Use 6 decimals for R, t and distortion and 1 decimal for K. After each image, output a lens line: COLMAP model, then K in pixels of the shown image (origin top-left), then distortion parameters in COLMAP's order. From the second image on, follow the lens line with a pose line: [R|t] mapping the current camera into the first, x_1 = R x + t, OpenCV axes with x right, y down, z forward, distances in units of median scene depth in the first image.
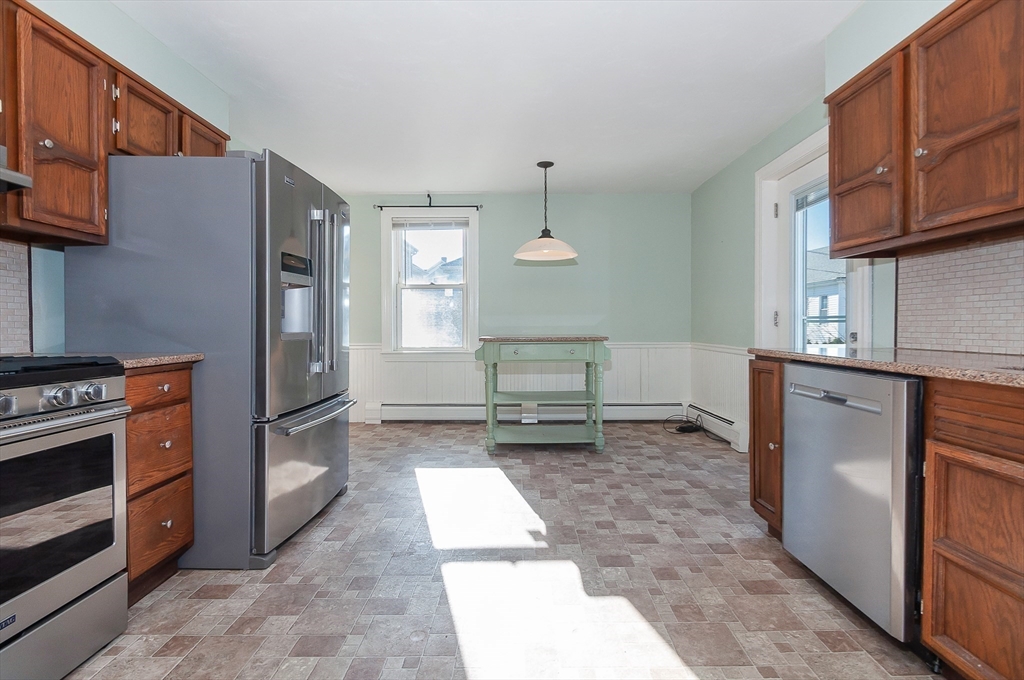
lens RADIAL K [[476.9, 0, 506.1], [0, 476.9, 326.5], [0, 0, 1]] dist [0.000064, -0.000368]
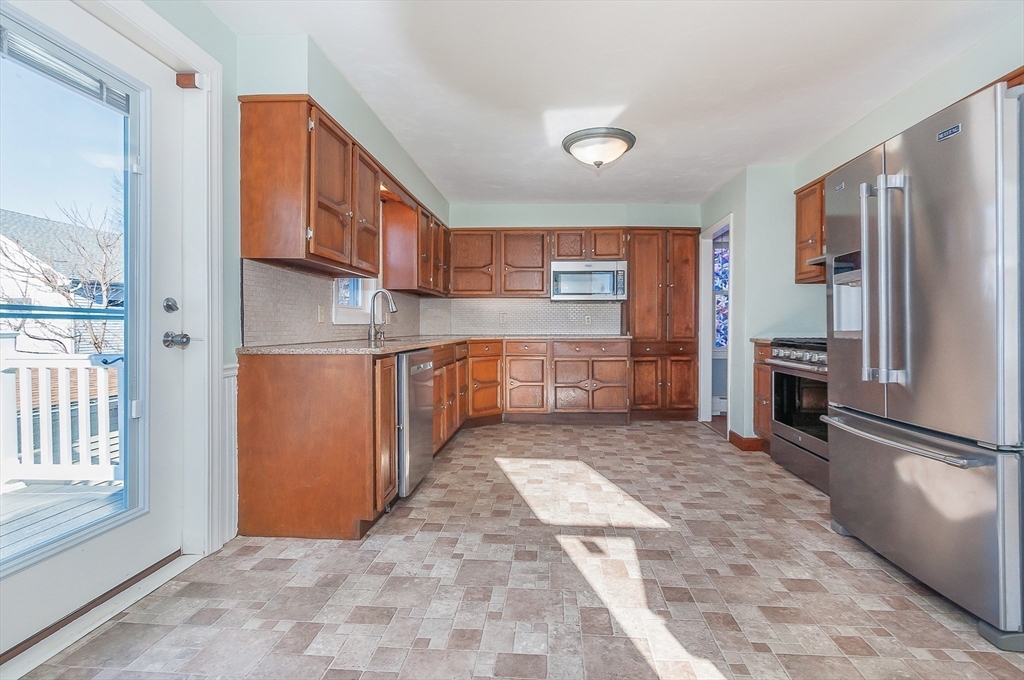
lens RADIAL K [[462.4, 0, 491.4], [0, 462.4, 333.3], [0, 0, 1]] dist [0.000806, 0.000028]
pose [[-0.994496, -0.000307, 0.104770, 0.198953], [0.001251, 0.999890, 0.014802, 0.000873], [-0.104763, 0.014852, -0.994386, 1.992692]]
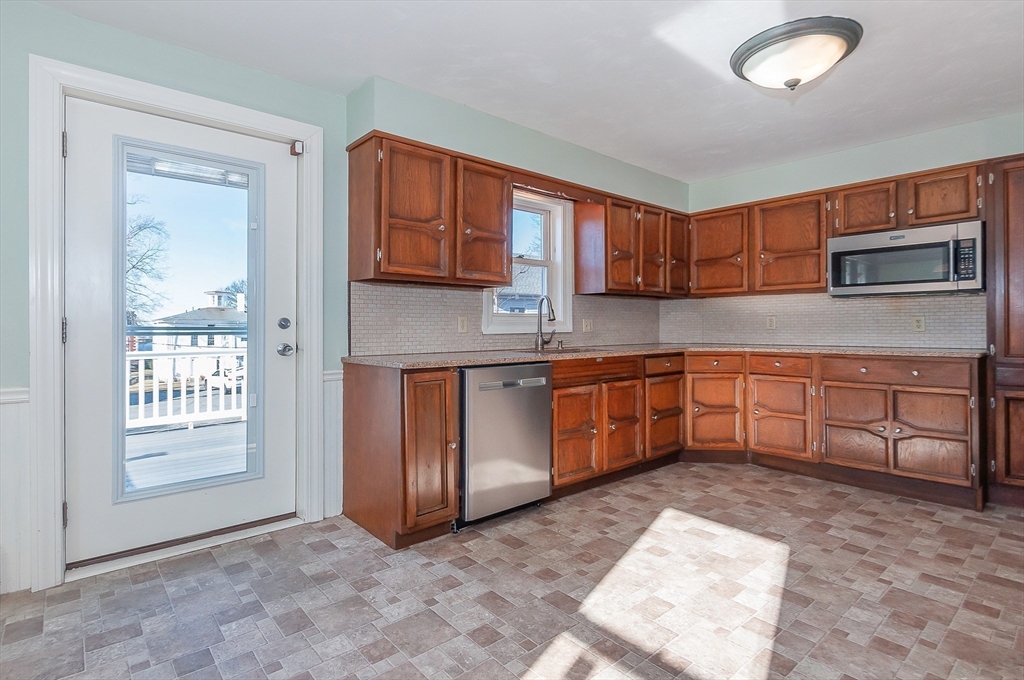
lens RADIAL K [[476.9, 0, 506.1], [0, 476.9, 326.5], [0, 0, 1]] dist [0.000064, -0.000368]
pose [[-0.652351, 0.004730, 0.757902, -0.358803], [0.004887, 0.999986, -0.002034, -0.026645], [-0.757901, 0.002377, -0.652365, 1.544044]]
